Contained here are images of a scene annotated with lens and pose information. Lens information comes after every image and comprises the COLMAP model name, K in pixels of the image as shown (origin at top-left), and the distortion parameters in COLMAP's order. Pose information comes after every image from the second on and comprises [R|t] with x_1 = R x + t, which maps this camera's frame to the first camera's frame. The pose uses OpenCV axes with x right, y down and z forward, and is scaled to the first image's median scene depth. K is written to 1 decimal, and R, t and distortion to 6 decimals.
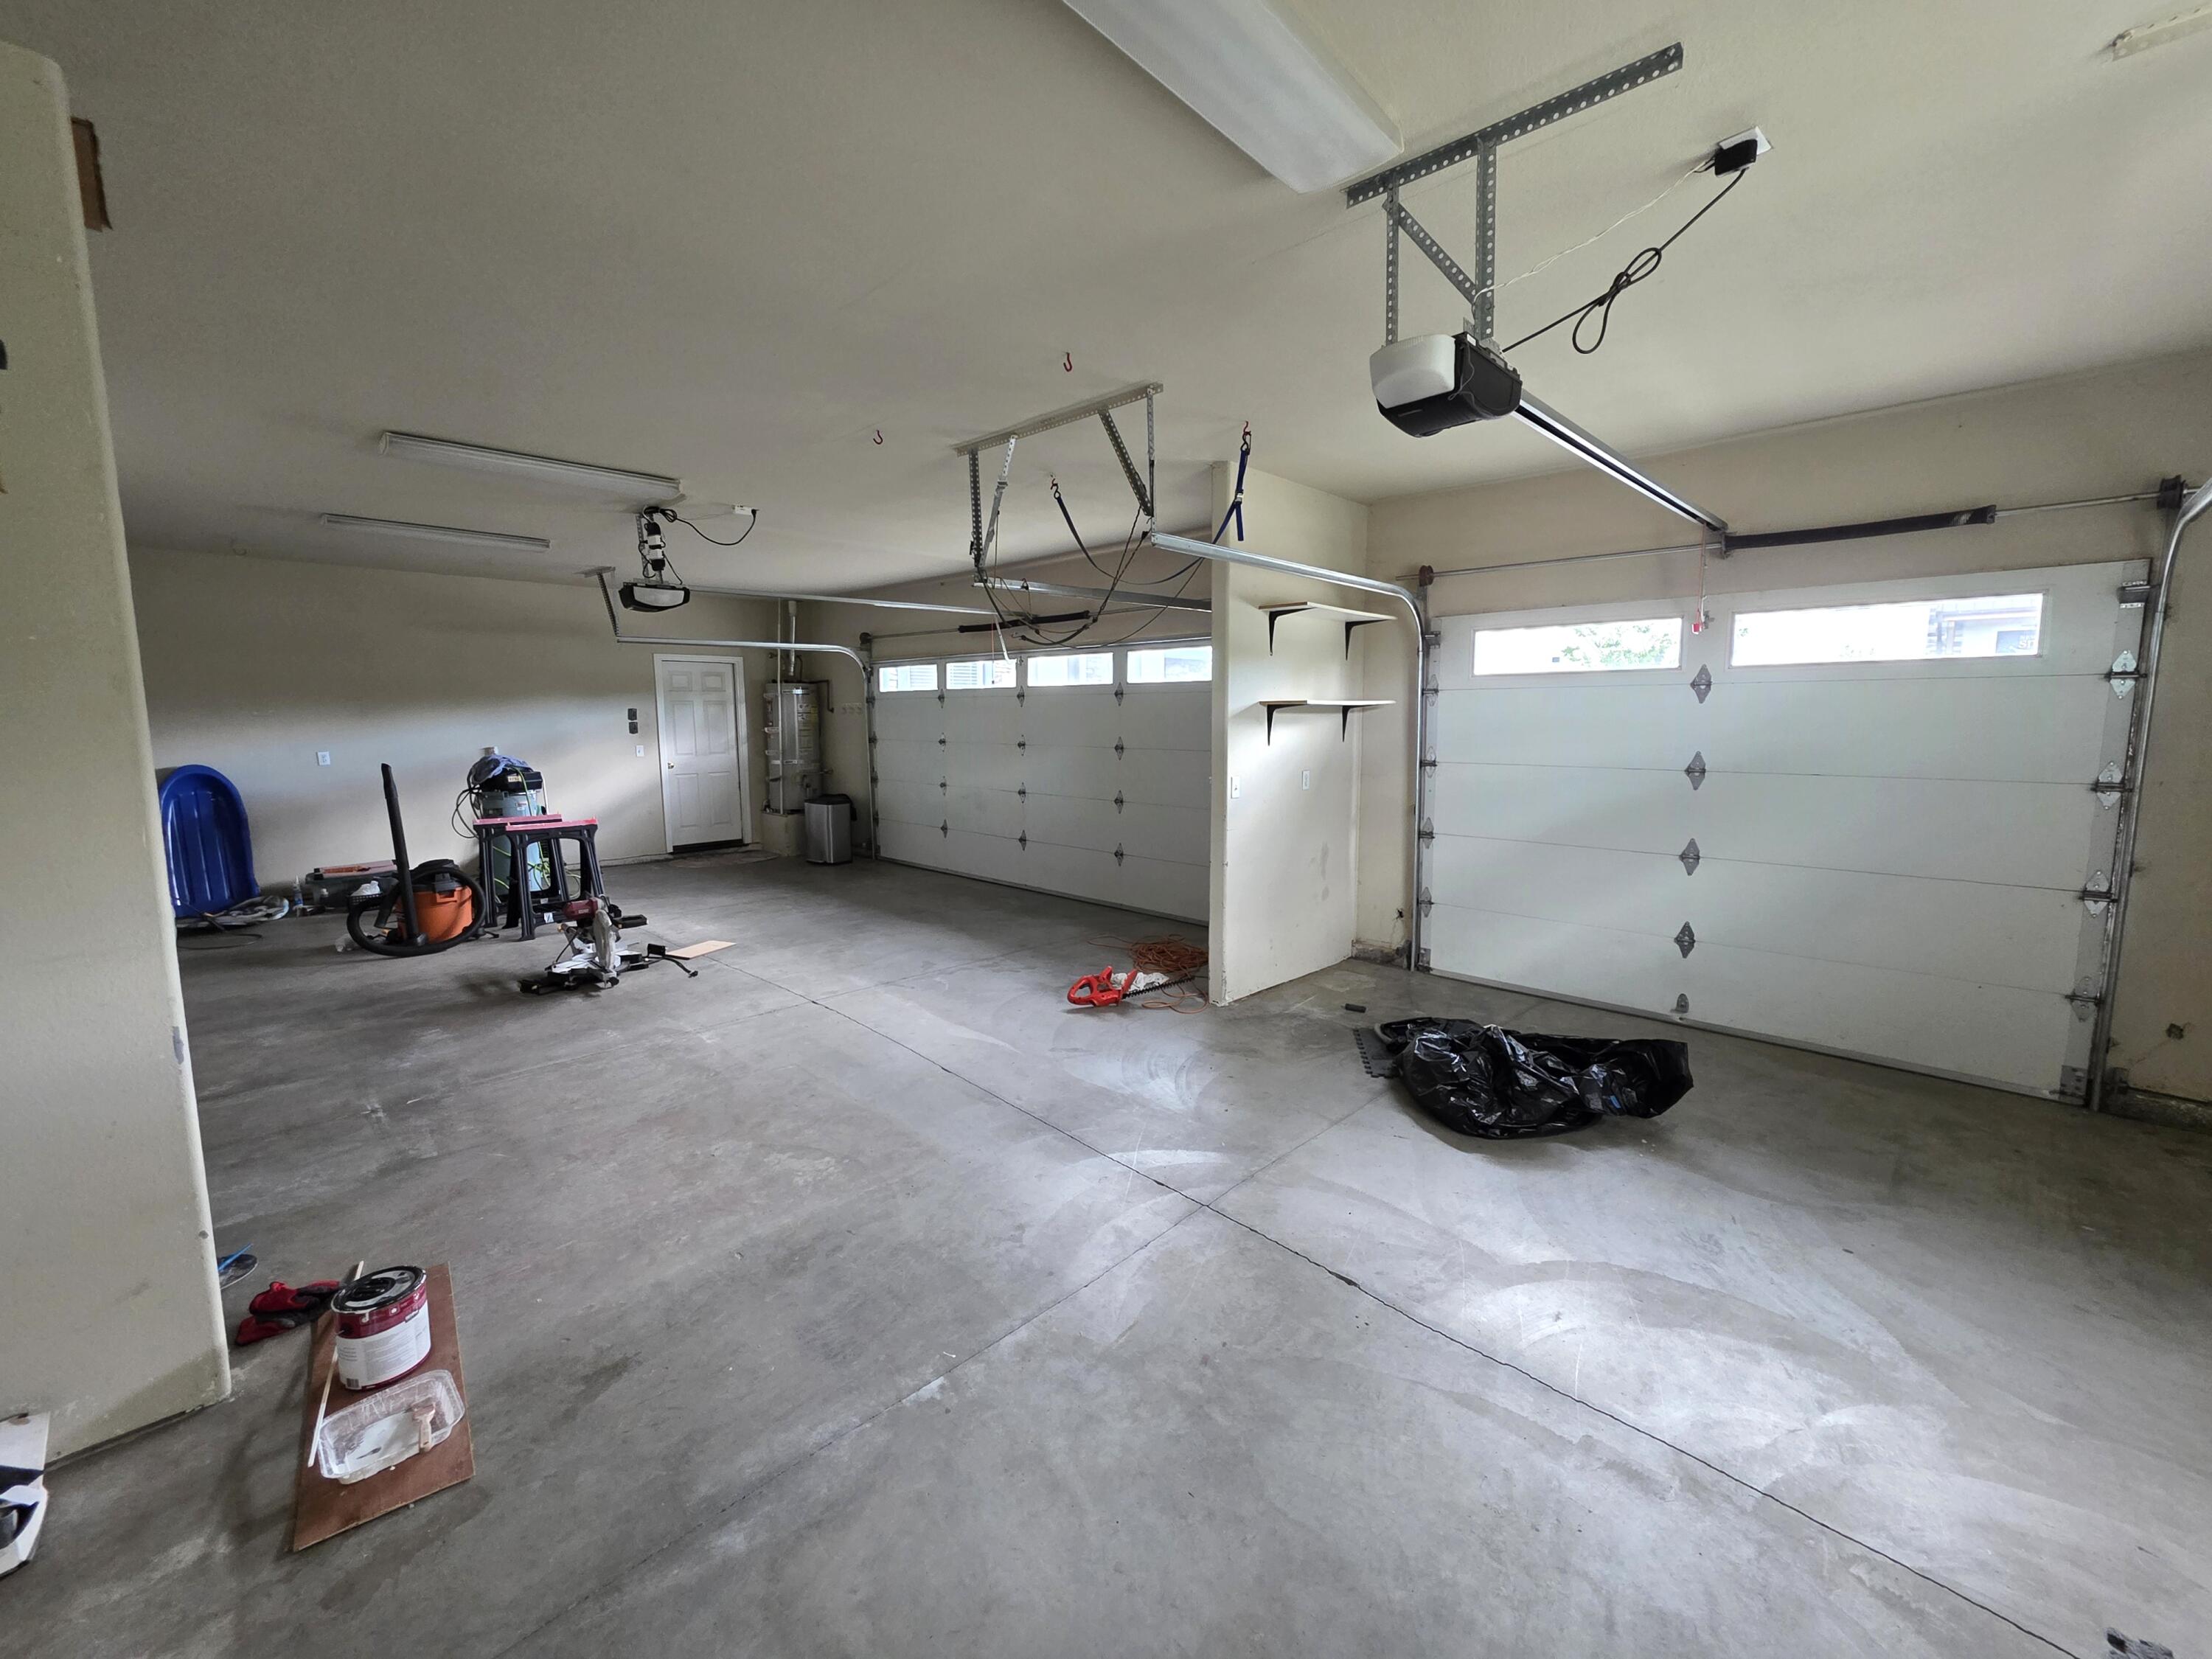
lens RADIAL K [[881.1, 0, 1108.2], [0, 881.1, 817.1], [0, 0, 1]] dist [0.001069, 0.000830]
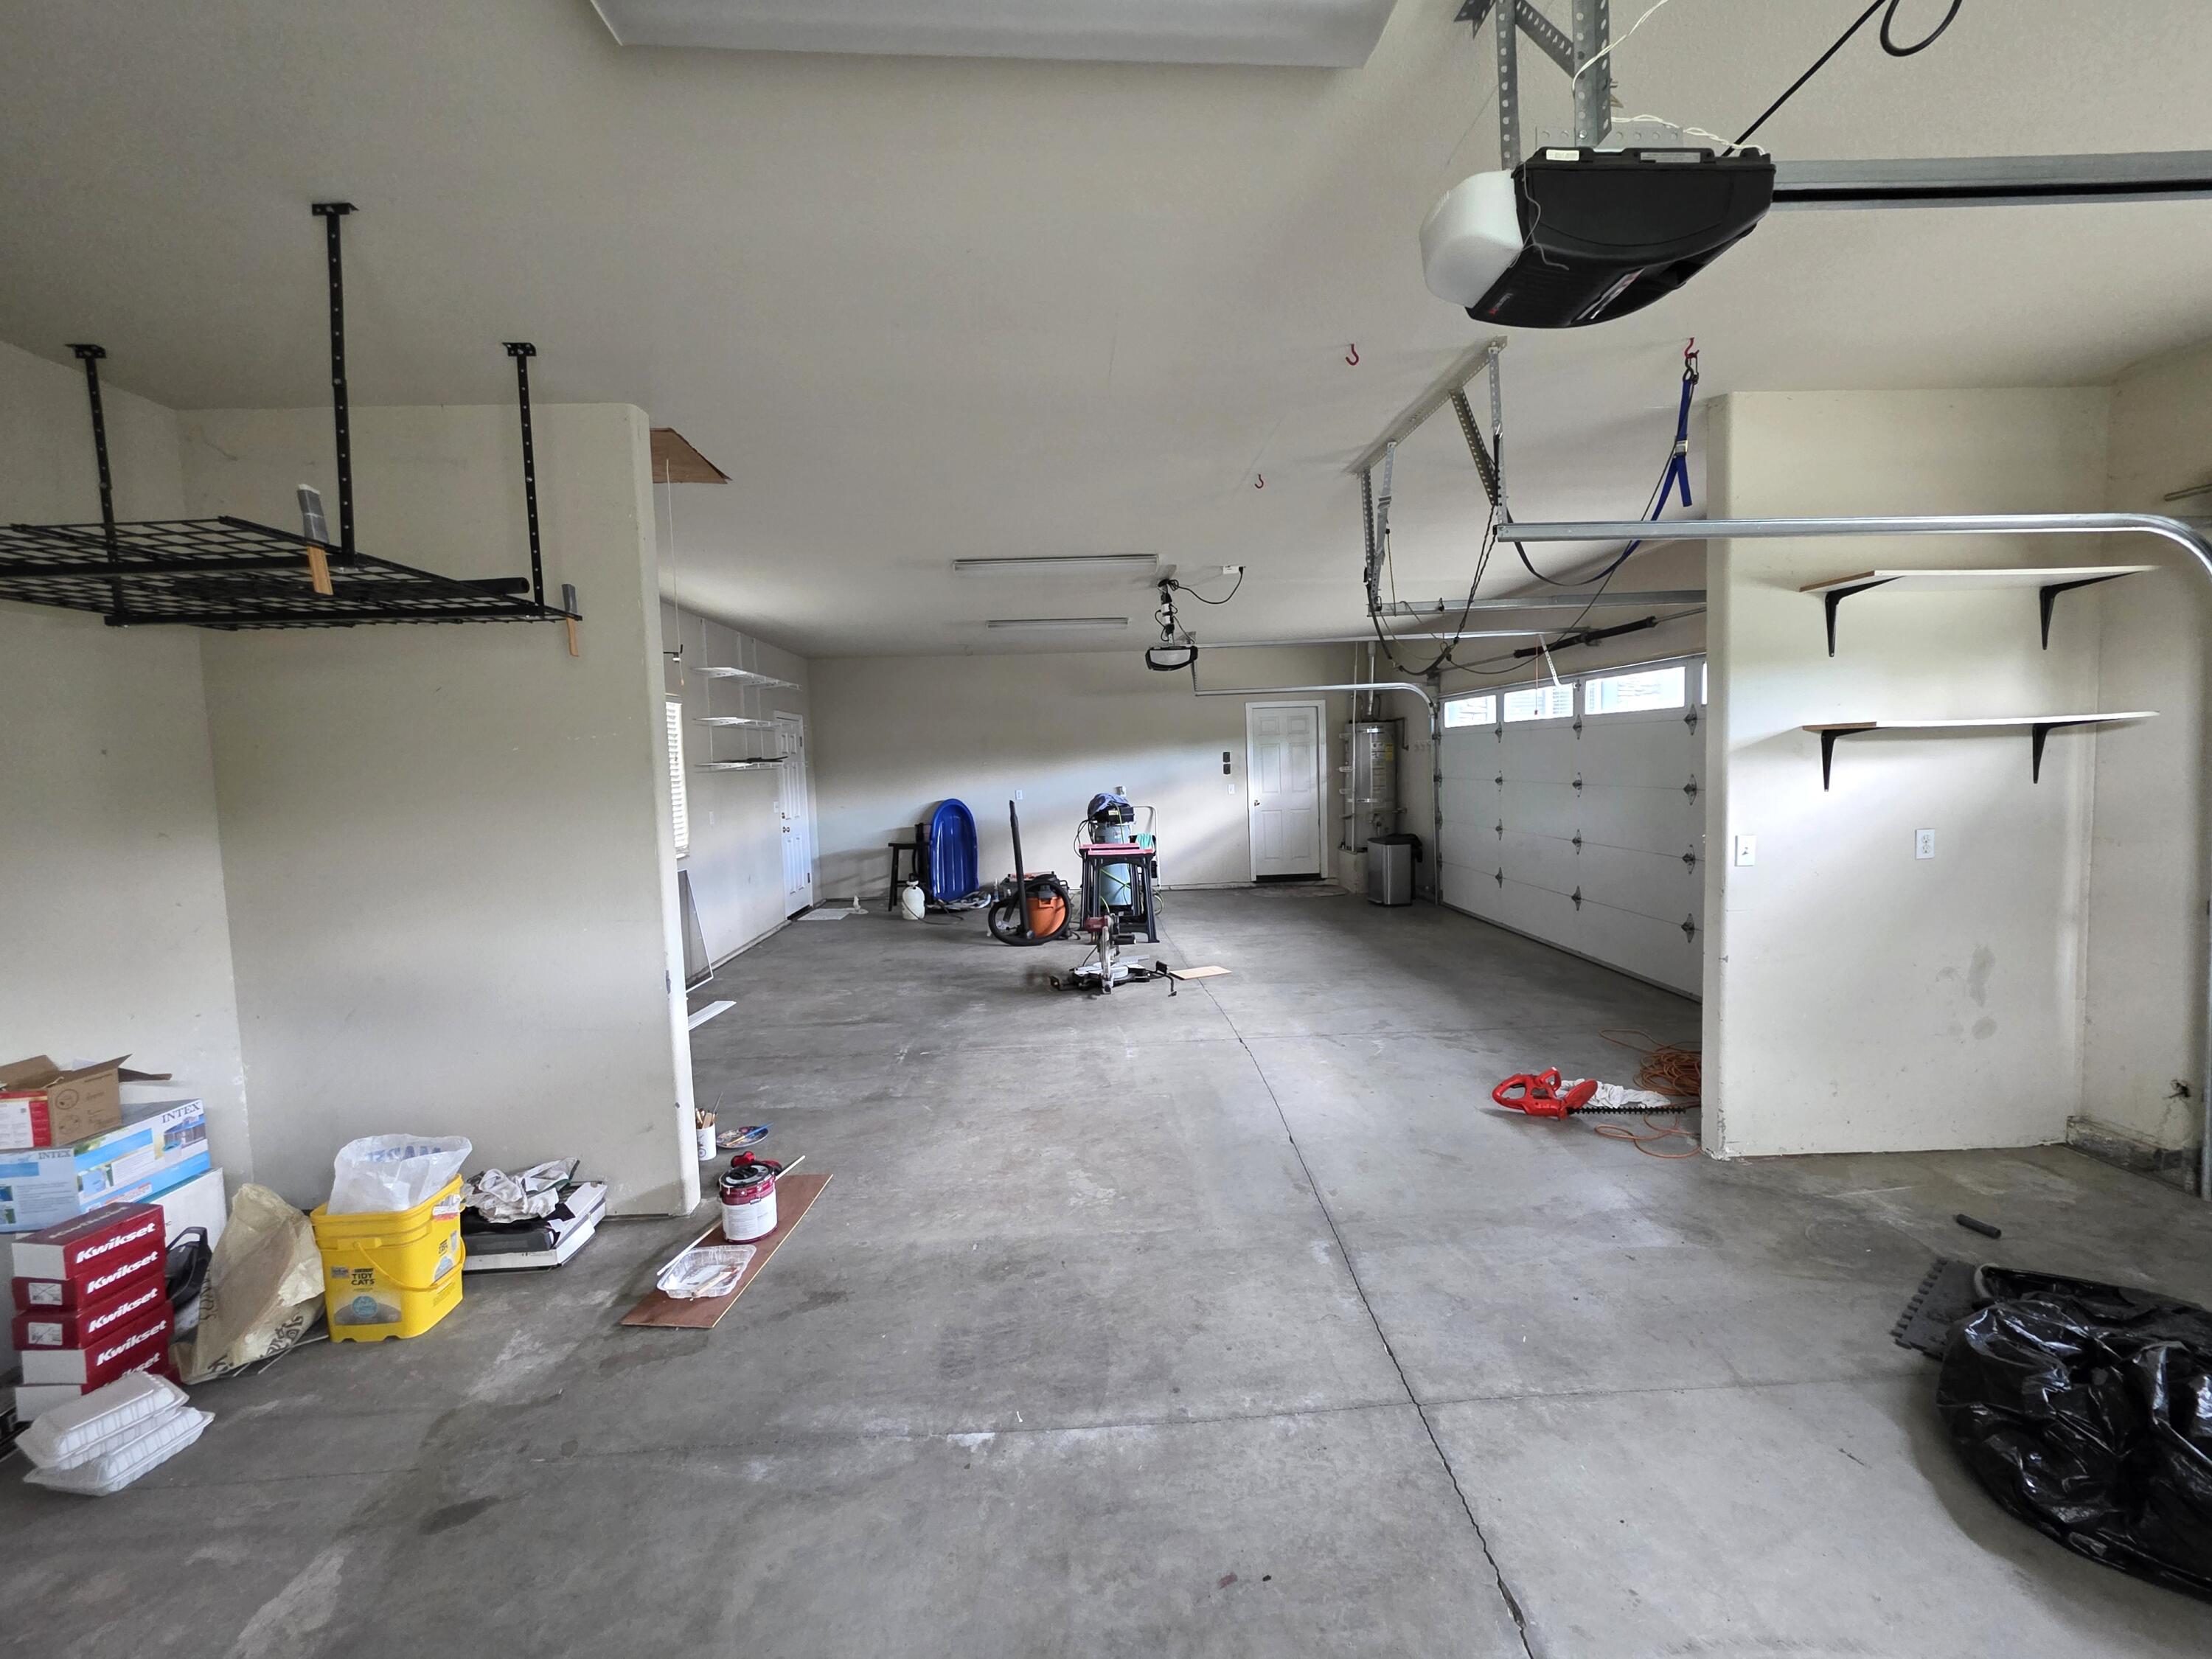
lens RADIAL K [[881.1, 0, 1108.2], [0, 881.1, 817.1], [0, 0, 1]] dist [0.001069, 0.000830]
pose [[0.733716, 0.024480, -0.679015, 0.262060], [-0.051156, 0.998505, -0.019280, -0.021557], [0.677528, 0.048881, 0.733871, 0.150335]]
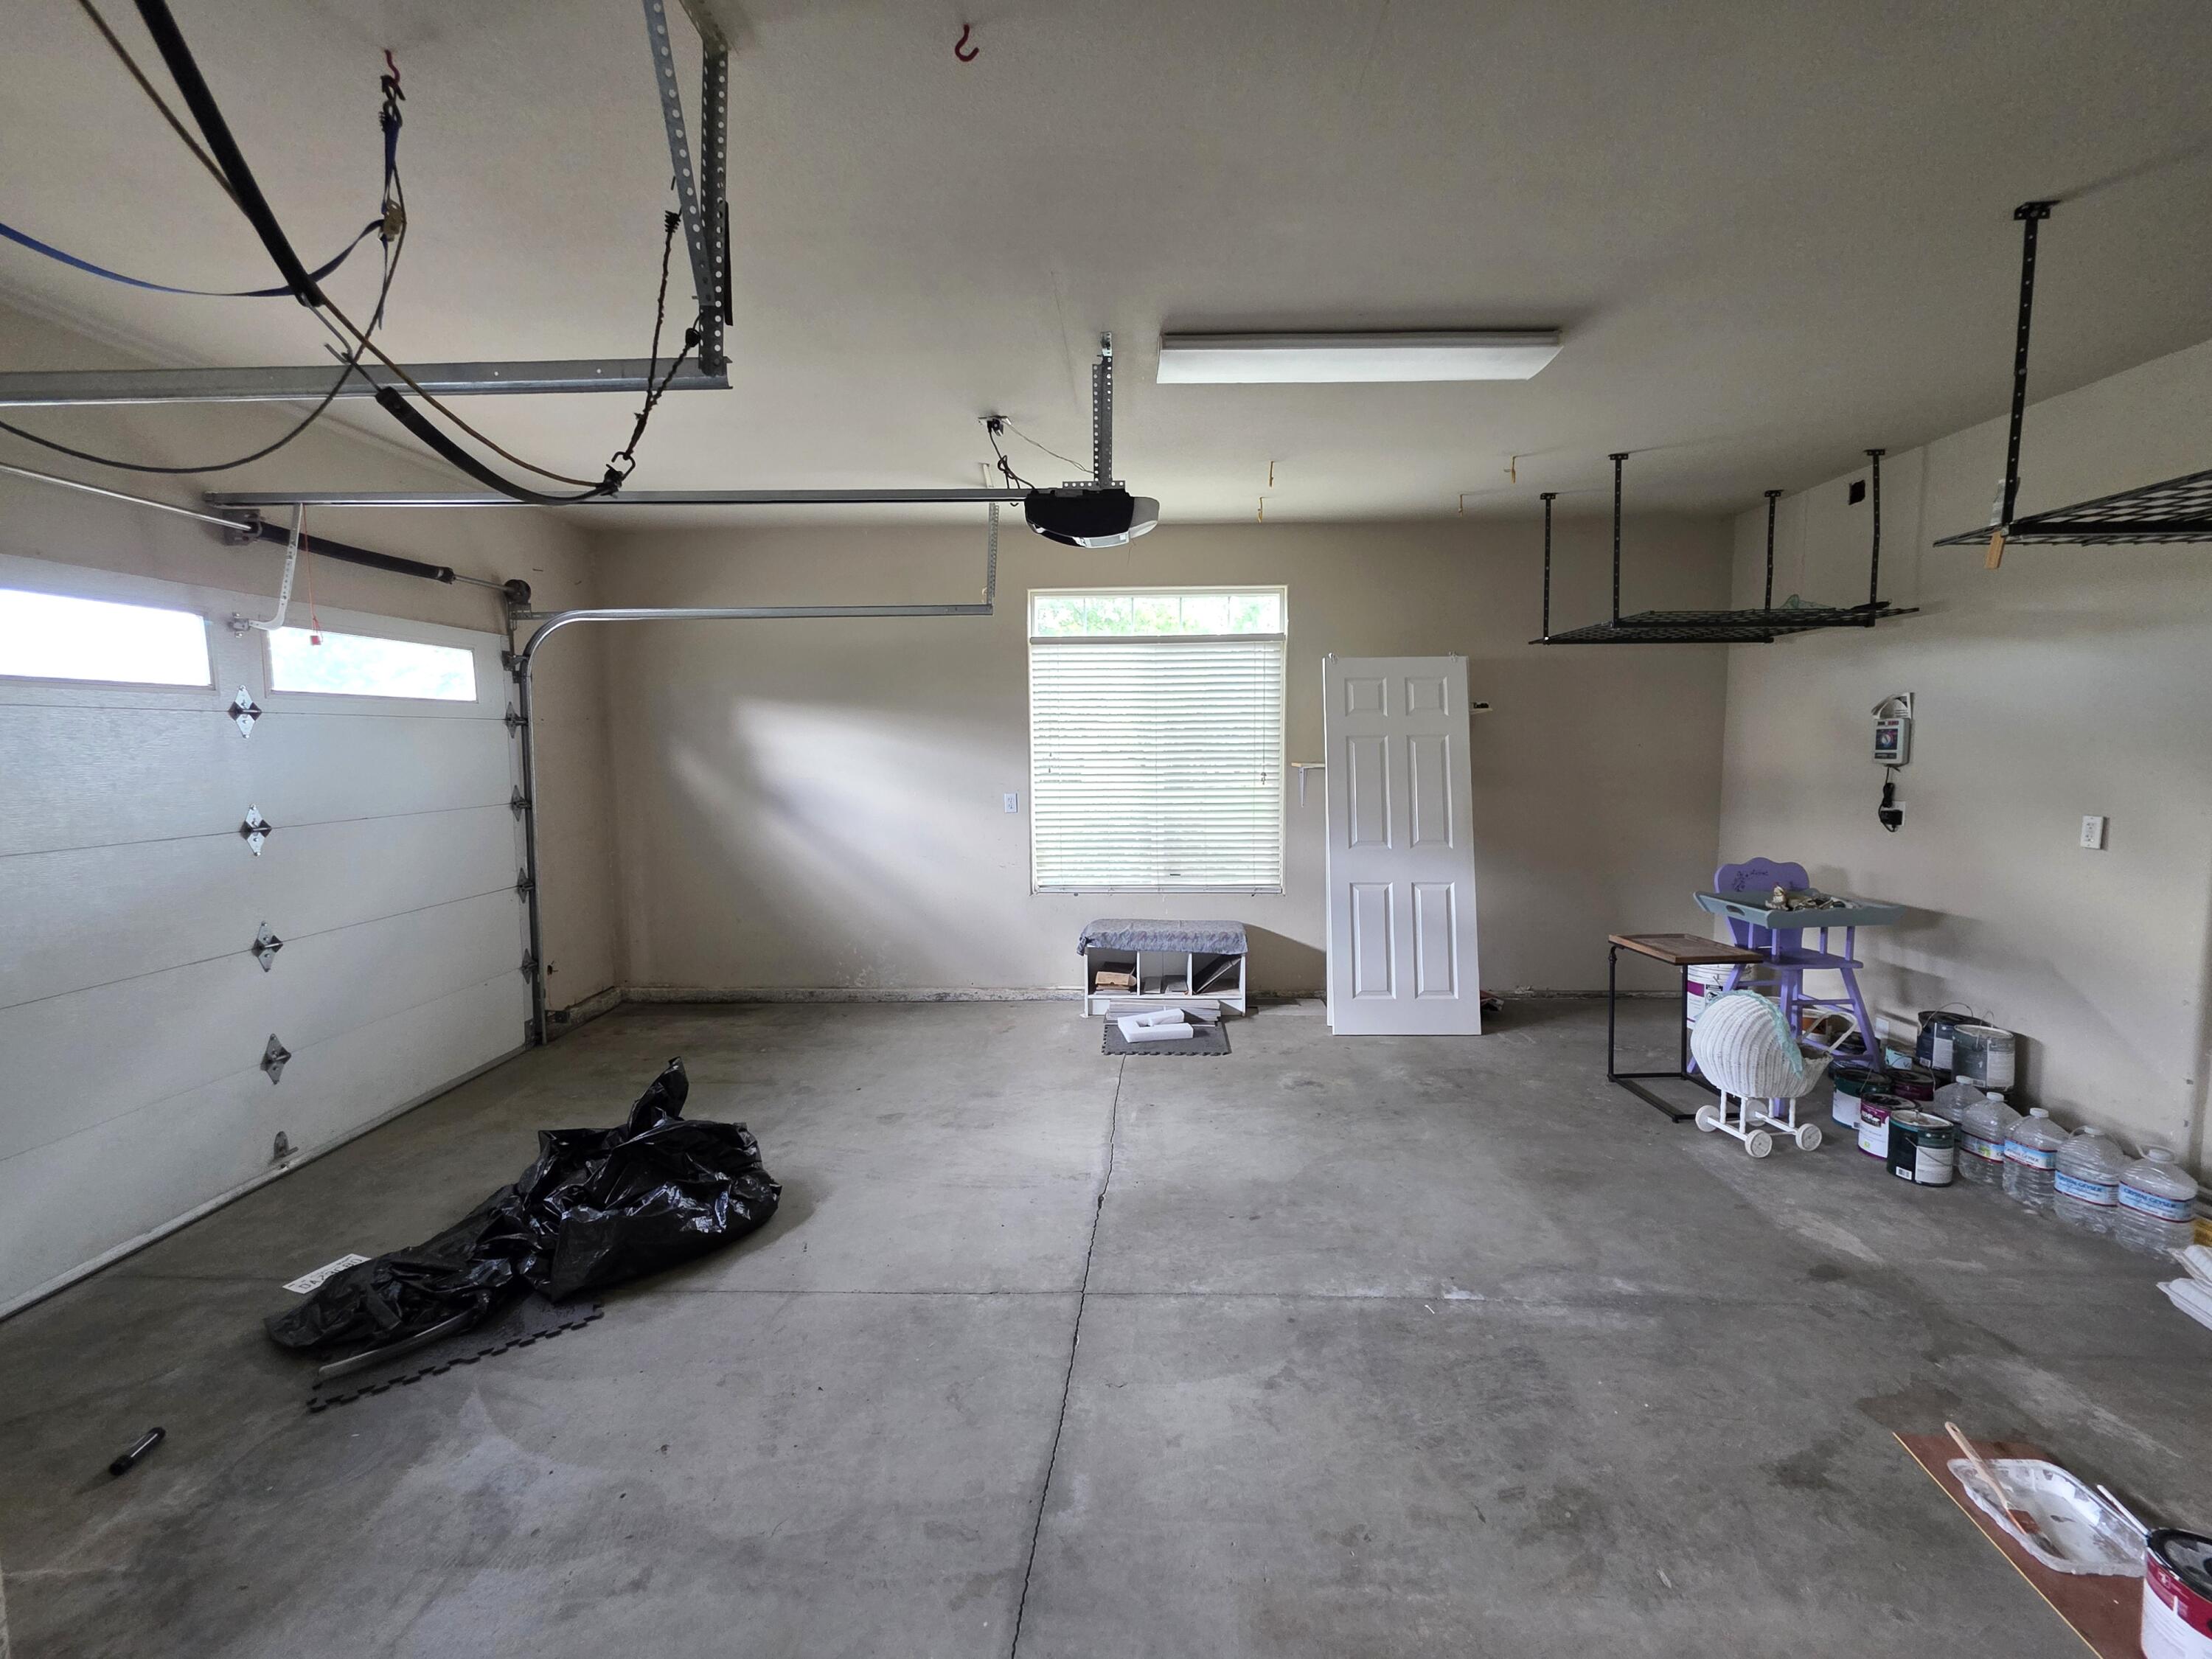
lens RADIAL K [[920.6, 0, 1101.1], [0, 920.6, 783.2], [0, 0, 1]] dist [0.013501, 0.000139]
pose [[-0.669698, -0.026041, 0.742177, -0.364219], [0.095781, 0.988009, 0.121094, -0.112404], [-0.736431, 0.152183, -0.659174, 0.954245]]
